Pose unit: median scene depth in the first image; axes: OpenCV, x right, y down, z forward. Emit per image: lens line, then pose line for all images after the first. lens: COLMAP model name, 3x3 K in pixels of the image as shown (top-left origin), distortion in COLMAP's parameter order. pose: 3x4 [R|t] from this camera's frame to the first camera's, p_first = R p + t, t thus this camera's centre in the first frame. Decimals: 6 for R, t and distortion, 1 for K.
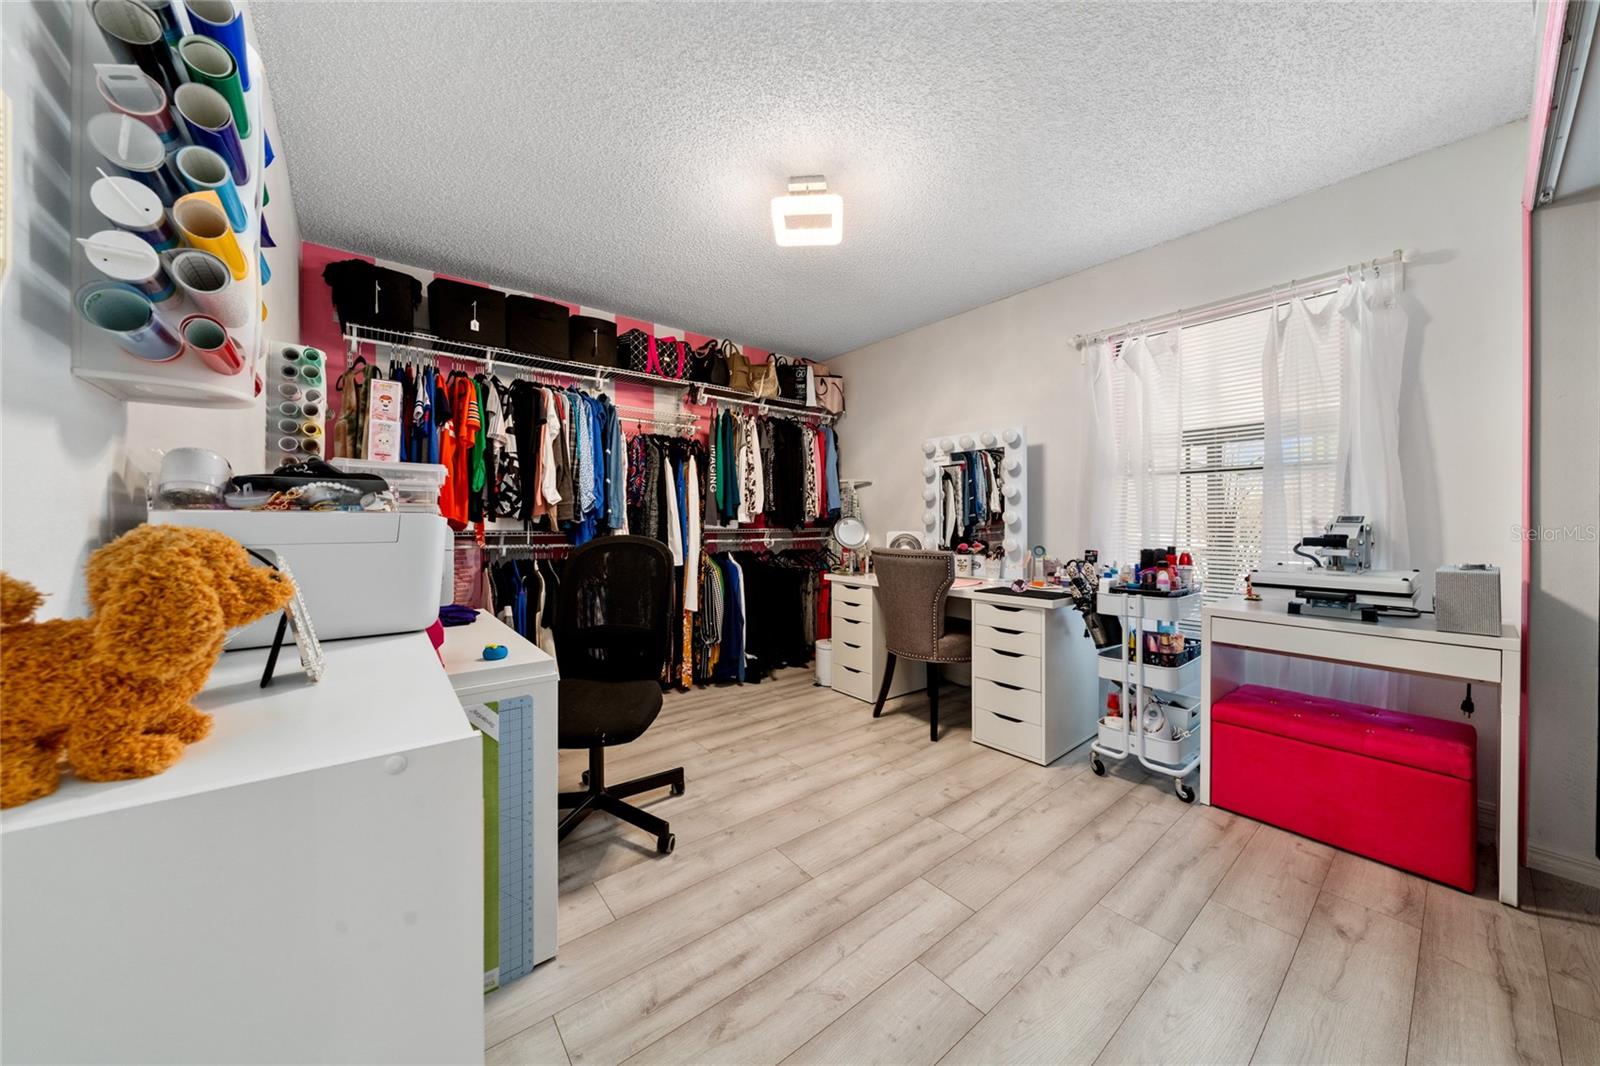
lens RADIAL K [[542.3, 0, 799.5], [0, 542.3, 526.1], [0, 0, 1]] dist [0.000229, -0.000013]
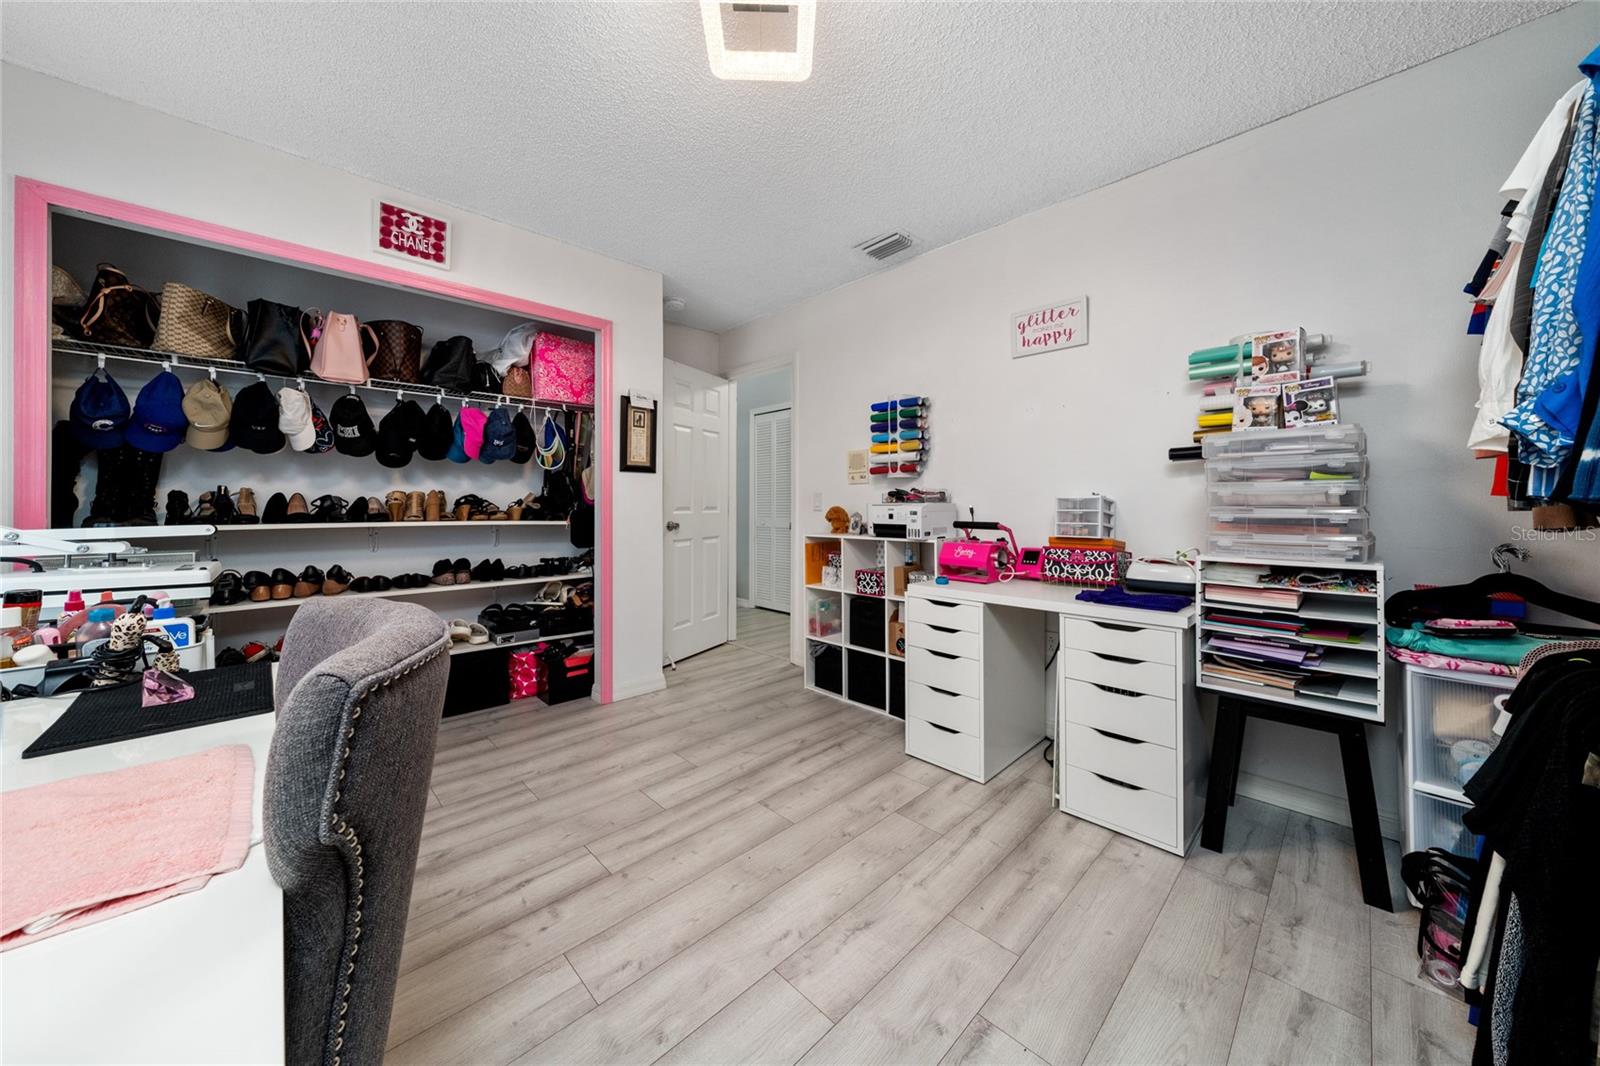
lens RADIAL K [[542.3, 0, 799.0], [0, 542.3, 503.0], [0, 0, 1]] dist [0.000229, -0.000013]
pose [[-0.996082, 0.001073, -0.088433, 0.037937], [0.001245, 0.999997, -0.001883, -0.012054], [0.088431, -0.001986, -0.996080, 2.094747]]
